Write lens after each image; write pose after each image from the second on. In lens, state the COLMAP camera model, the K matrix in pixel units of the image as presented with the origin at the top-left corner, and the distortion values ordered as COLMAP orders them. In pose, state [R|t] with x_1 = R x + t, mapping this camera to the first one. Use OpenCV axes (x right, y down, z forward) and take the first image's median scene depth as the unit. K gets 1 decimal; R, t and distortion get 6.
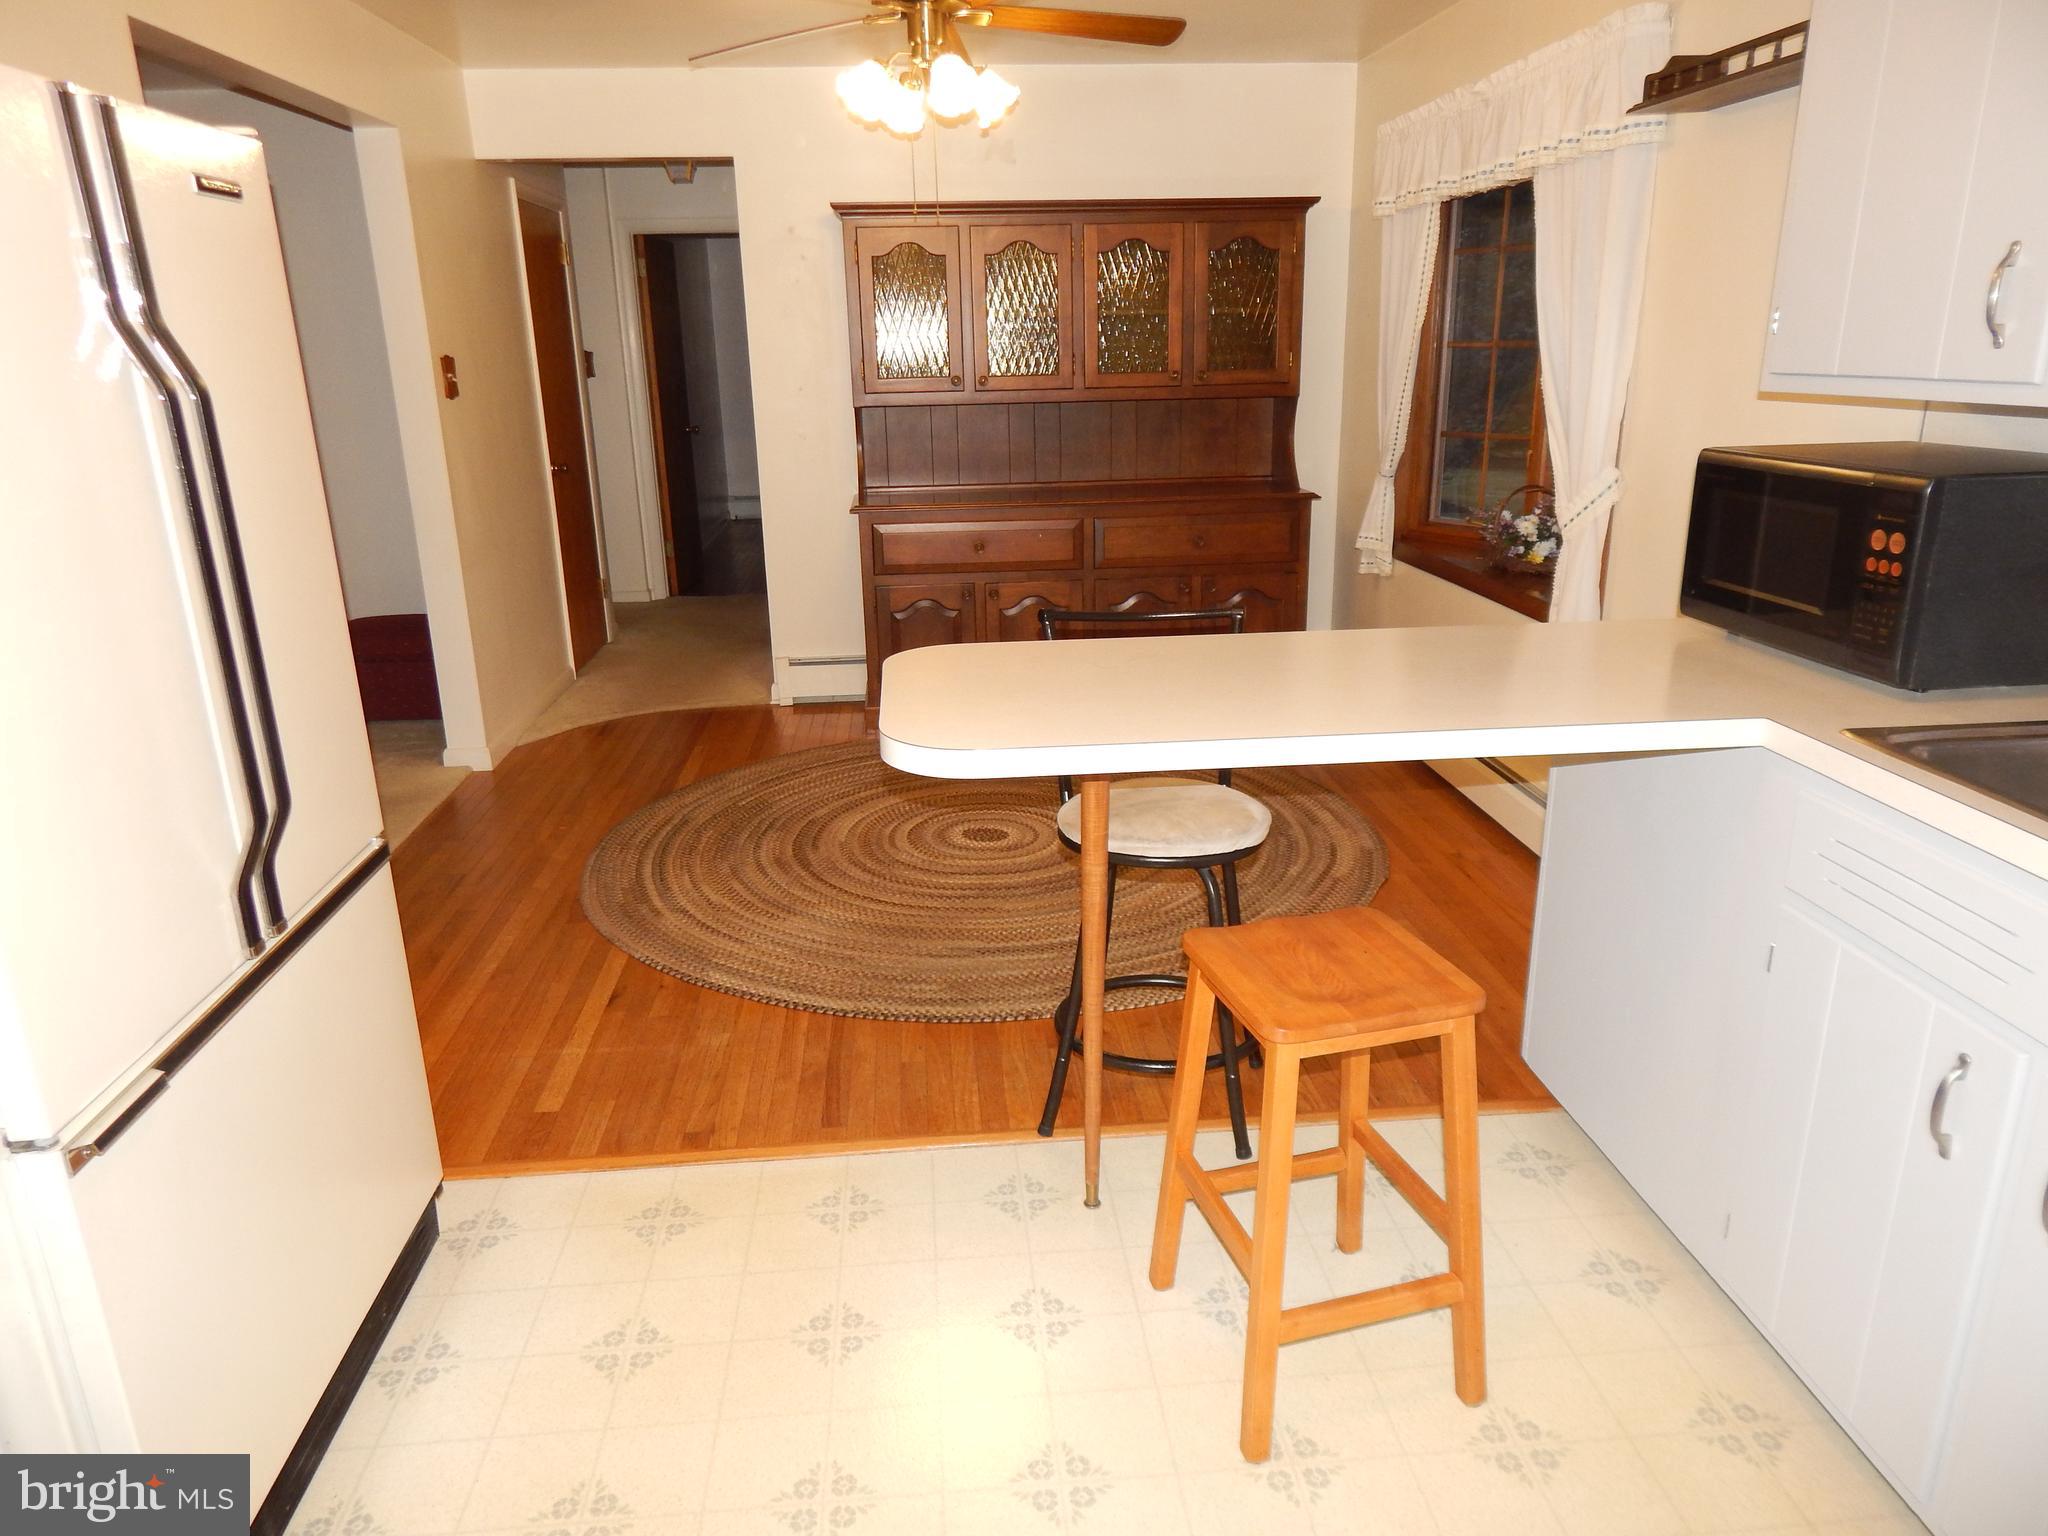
lens RADIAL K [[1363.9, 0, 1022.1], [0, 1363.9, 785.9], [0, 0, 1]] dist [0.001299, -0.000710]
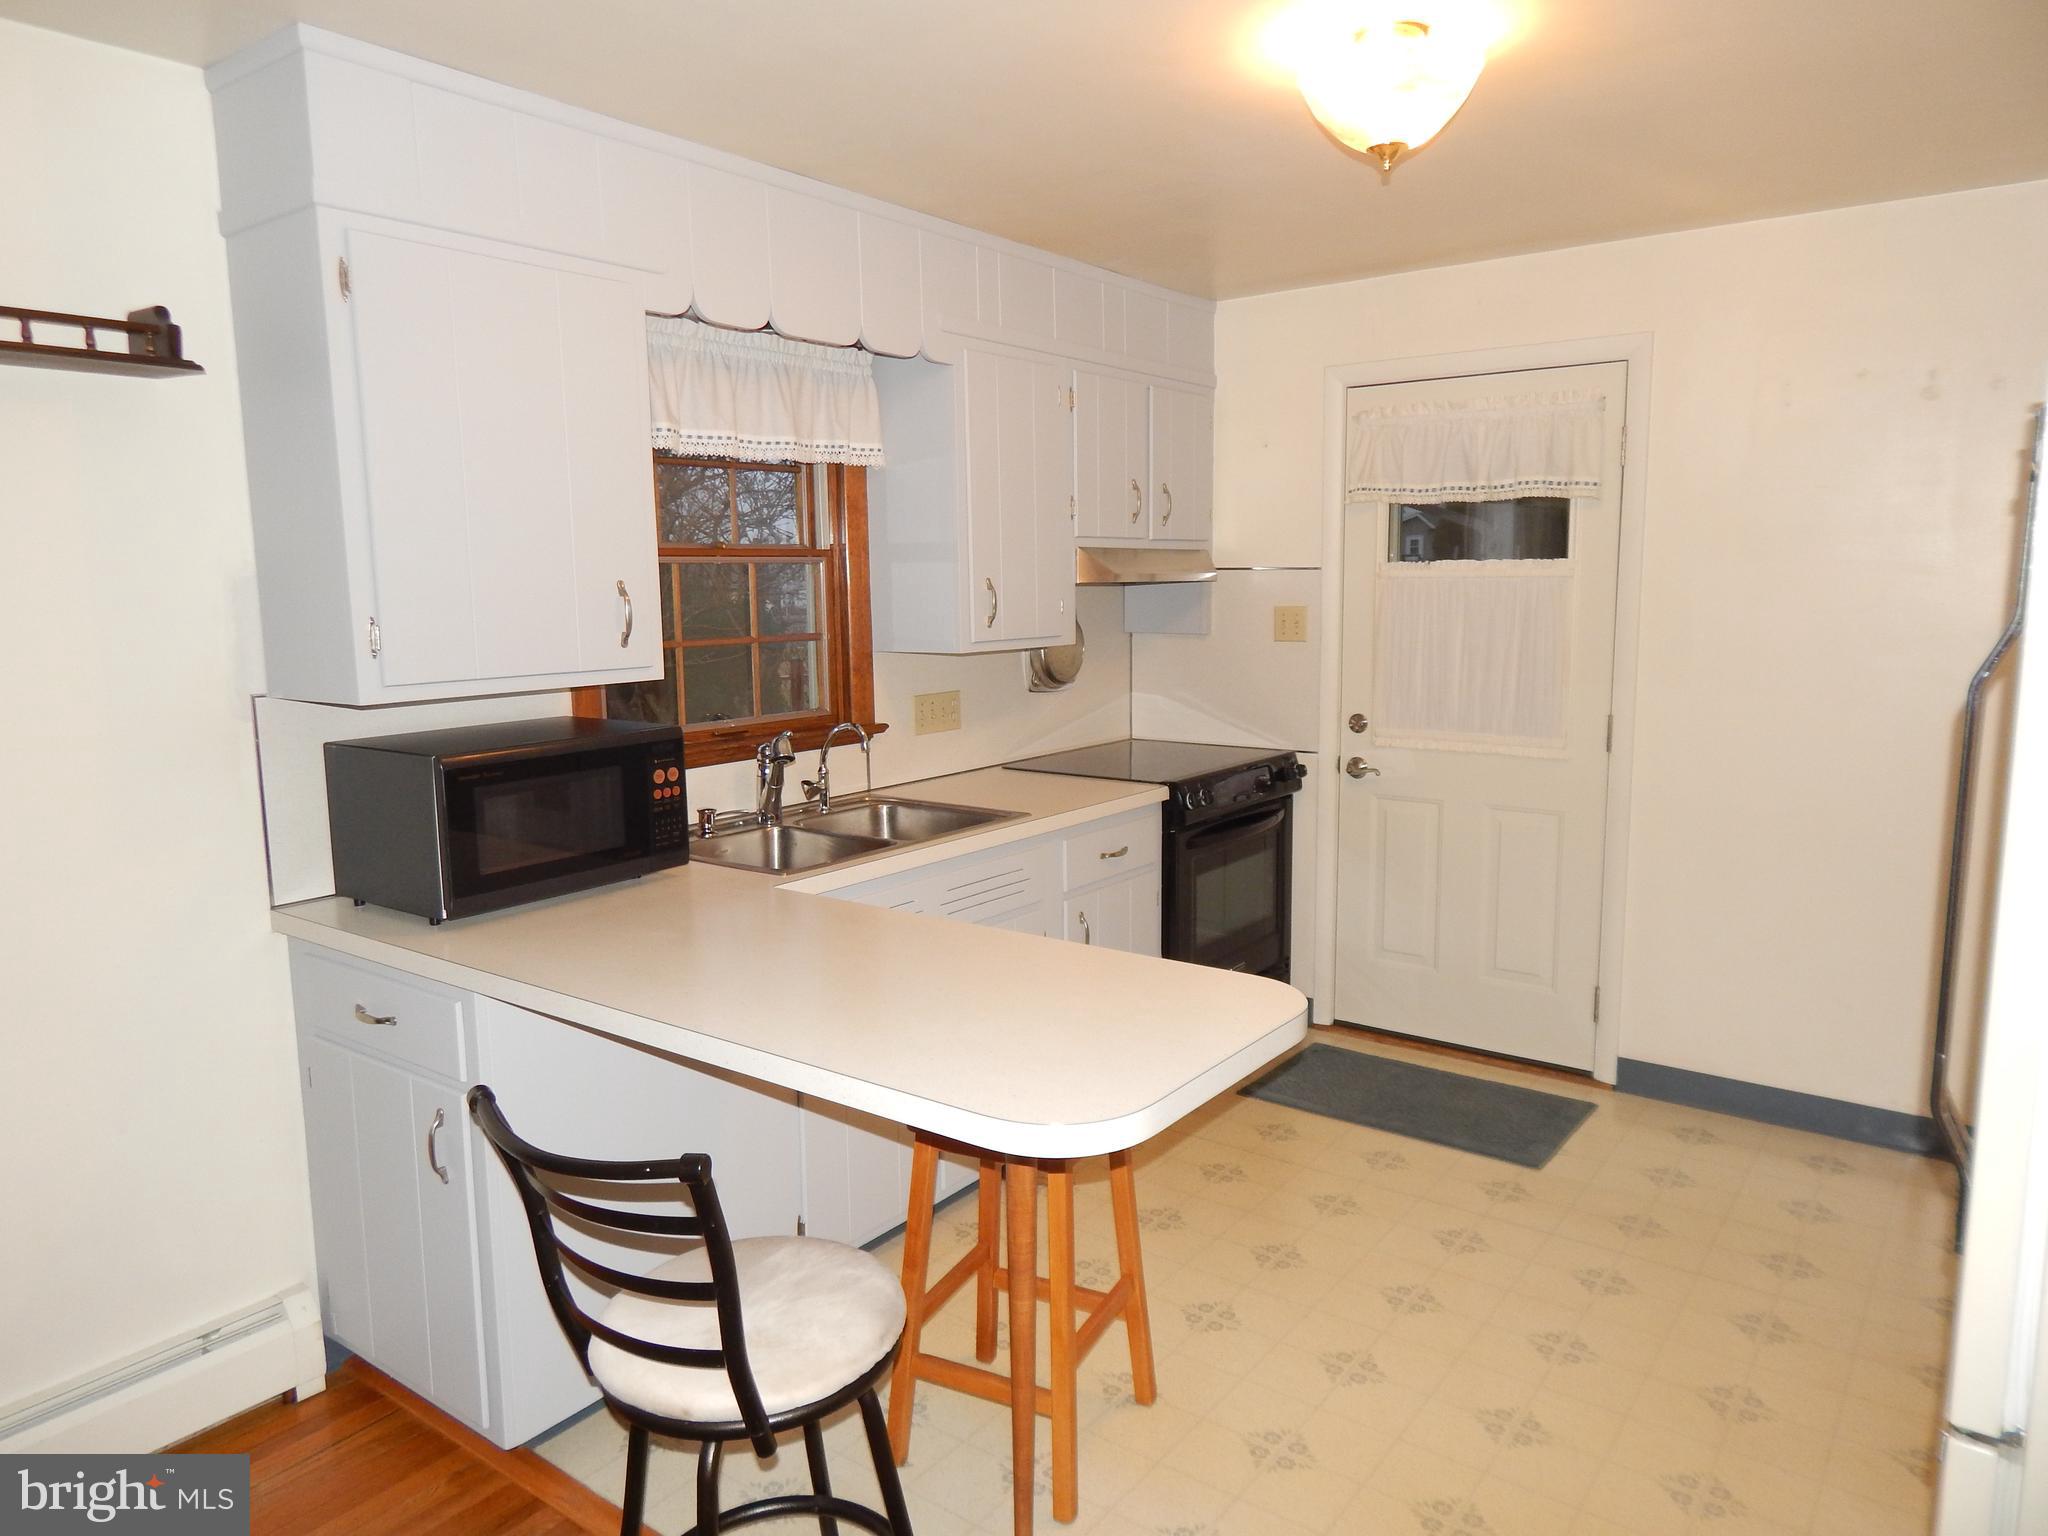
lens RADIAL K [[1363.9, 0, 1040.4], [0, 1363.9, 755.7], [0, 0, 1]] dist [0.001299, -0.000710]
pose [[-0.758890, -0.058262, 0.648607, -0.313247], [0.226566, 0.910147, 0.346844, -0.309390], [-0.610536, 0.410168, -0.677501, 0.873218]]
